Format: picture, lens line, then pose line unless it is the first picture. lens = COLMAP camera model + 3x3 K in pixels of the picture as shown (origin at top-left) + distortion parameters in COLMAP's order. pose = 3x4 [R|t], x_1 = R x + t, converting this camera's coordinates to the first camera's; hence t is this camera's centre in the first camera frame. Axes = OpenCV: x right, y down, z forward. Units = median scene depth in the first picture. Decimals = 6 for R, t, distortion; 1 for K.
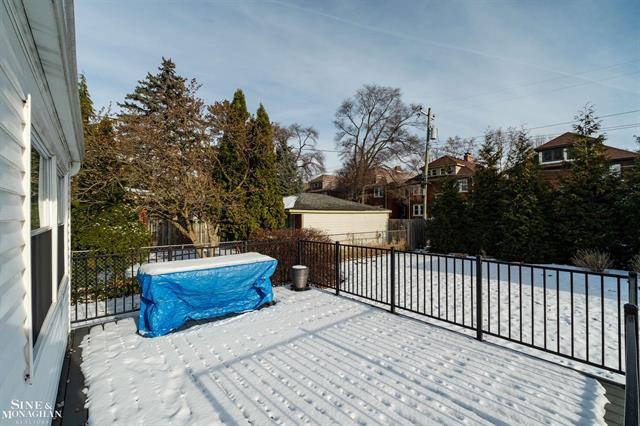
lens RADIAL K [[269.9, 0, 320.0], [0, 269.9, 213.0], [0, 0, 1]] dist [0.000387, 0.000135]
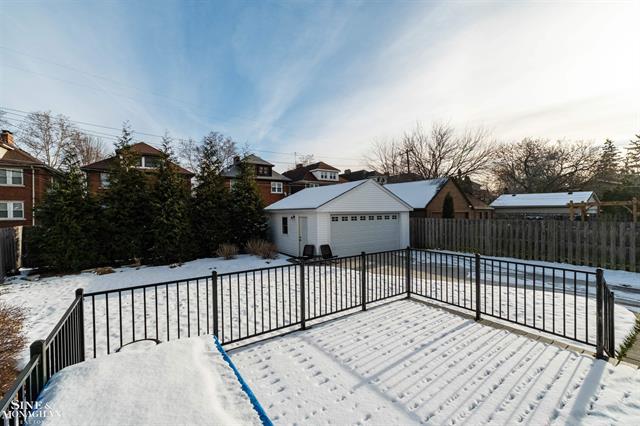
lens RADIAL K [[269.9, 0, 320.0], [0, 269.9, 213.0], [0, 0, 1]] dist [0.000387, 0.000135]
pose [[0.094868, -0.003004, 0.995485, -0.777128], [0.002202, 0.999994, 0.002808, -0.048375], [-0.995487, 0.001926, 0.094874, 0.988577]]
